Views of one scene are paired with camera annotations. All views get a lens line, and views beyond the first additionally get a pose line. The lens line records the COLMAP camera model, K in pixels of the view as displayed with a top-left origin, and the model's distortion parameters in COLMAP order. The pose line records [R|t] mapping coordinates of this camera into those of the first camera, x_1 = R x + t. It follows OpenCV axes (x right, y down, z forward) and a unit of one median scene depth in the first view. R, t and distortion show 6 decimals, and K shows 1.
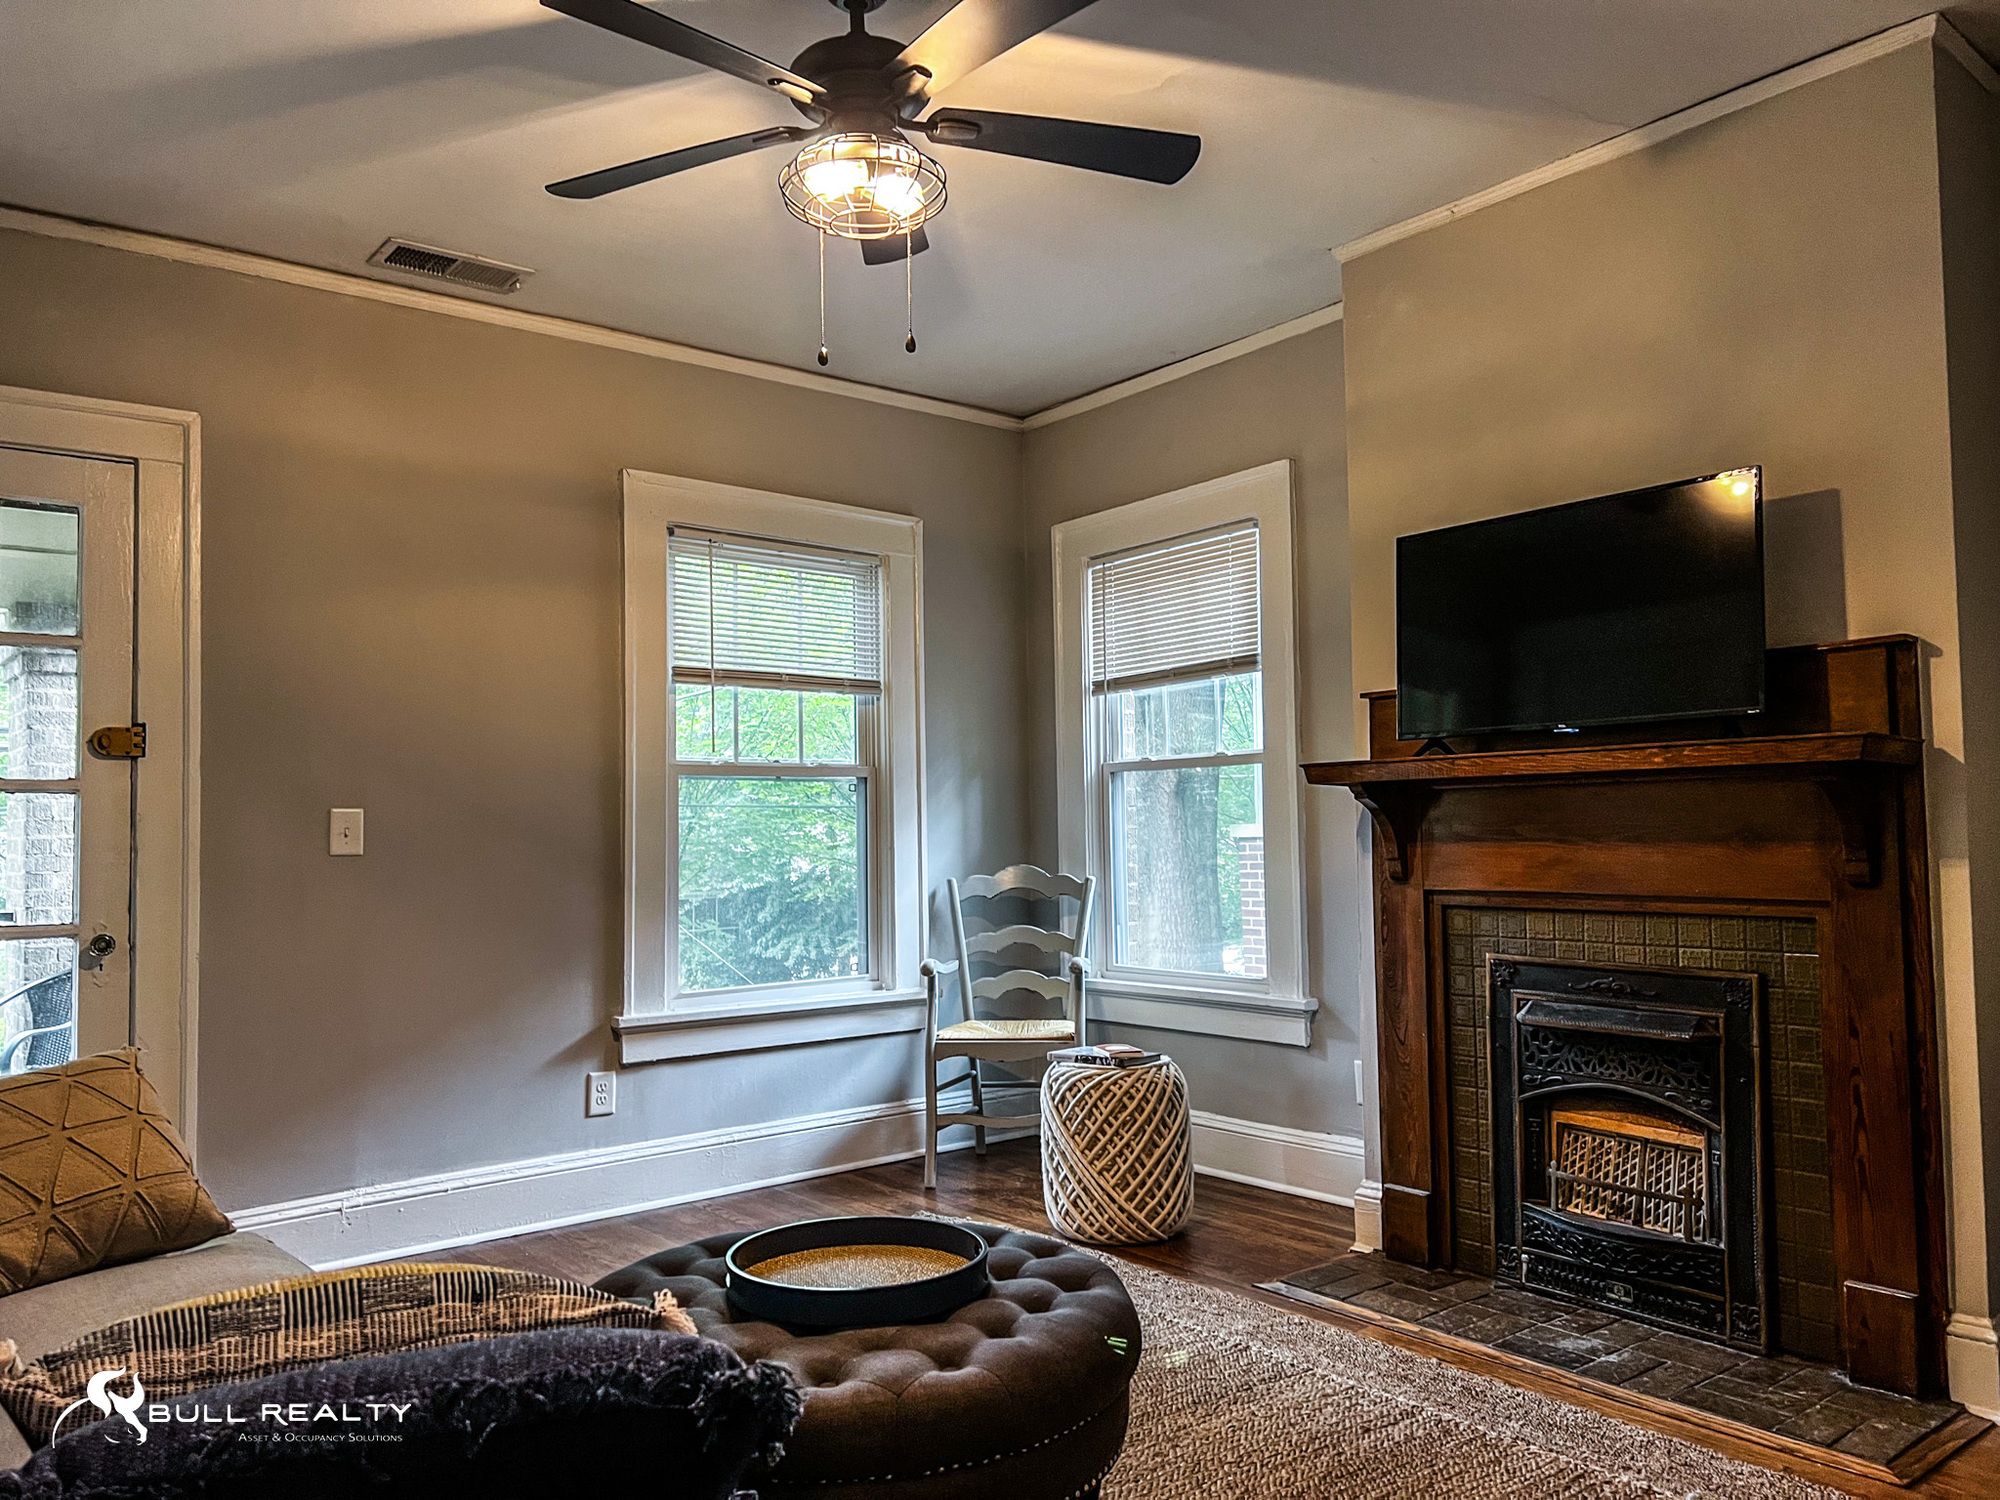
lens RADIAL K [[1473.8, 0, 1000.0], [0, 1473.8, 750.0], [0, 0, 1]] dist [0.023365, -0.003209]
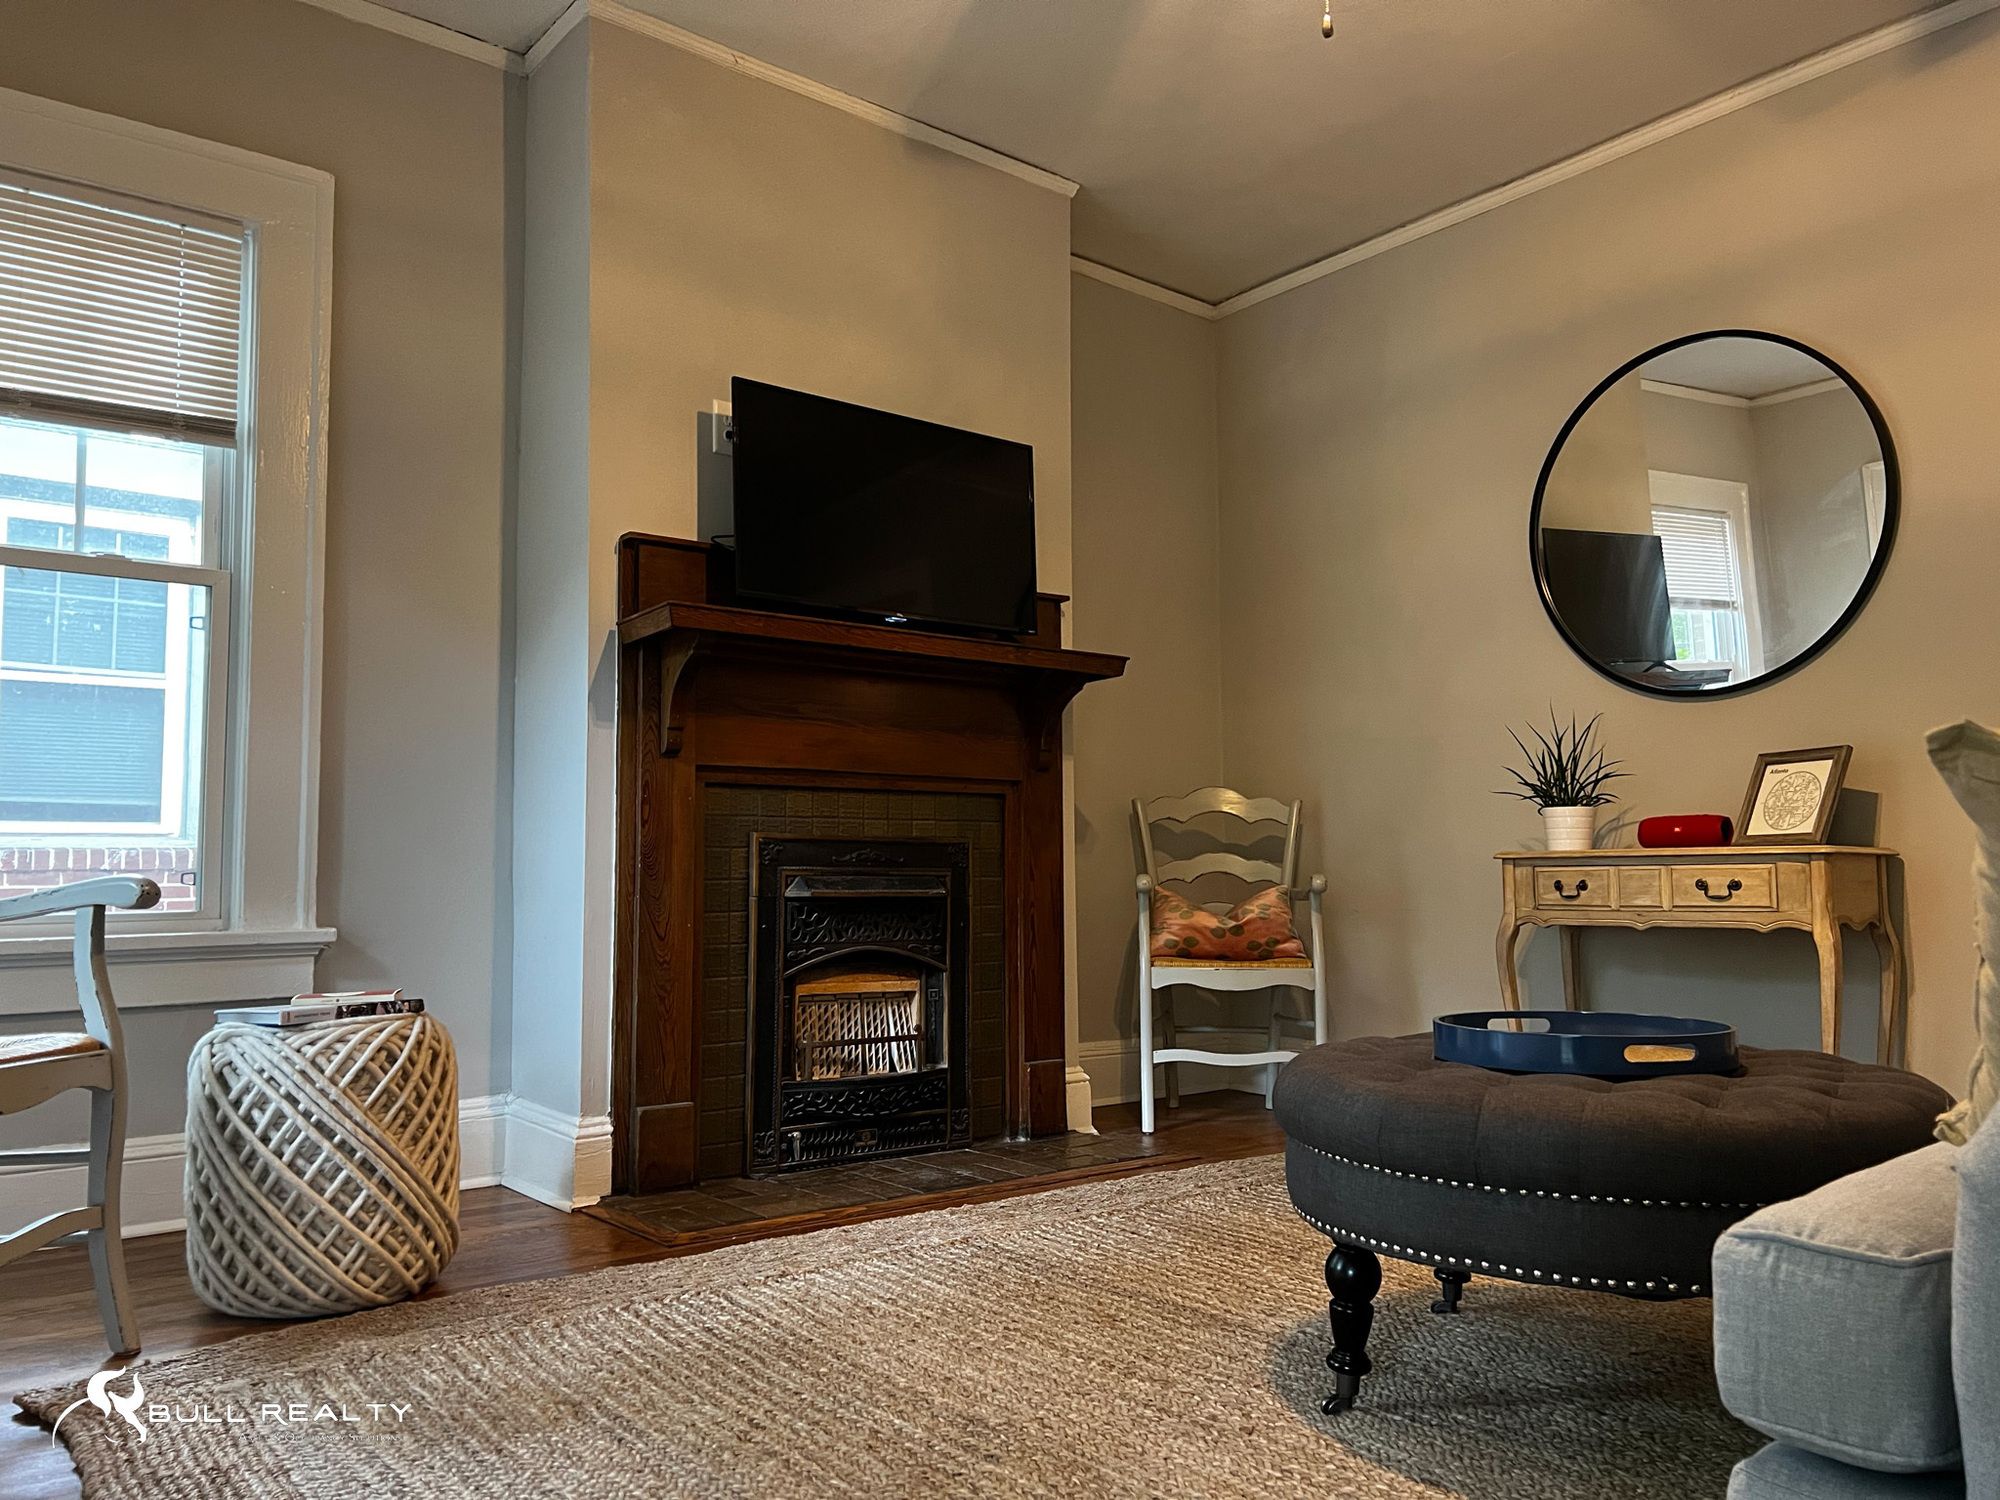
lens RADIAL K [[1473.8, 0, 1000.0], [0, 1473.8, 750.0], [0, 0, 1]] dist [0.023365, -0.003209]
pose [[0.002786, 0.094790, 0.995493, -0.644452], [-0.053779, 0.994071, -0.094504, 0.170346], [-0.998549, -0.053274, 0.007867, 0.855296]]
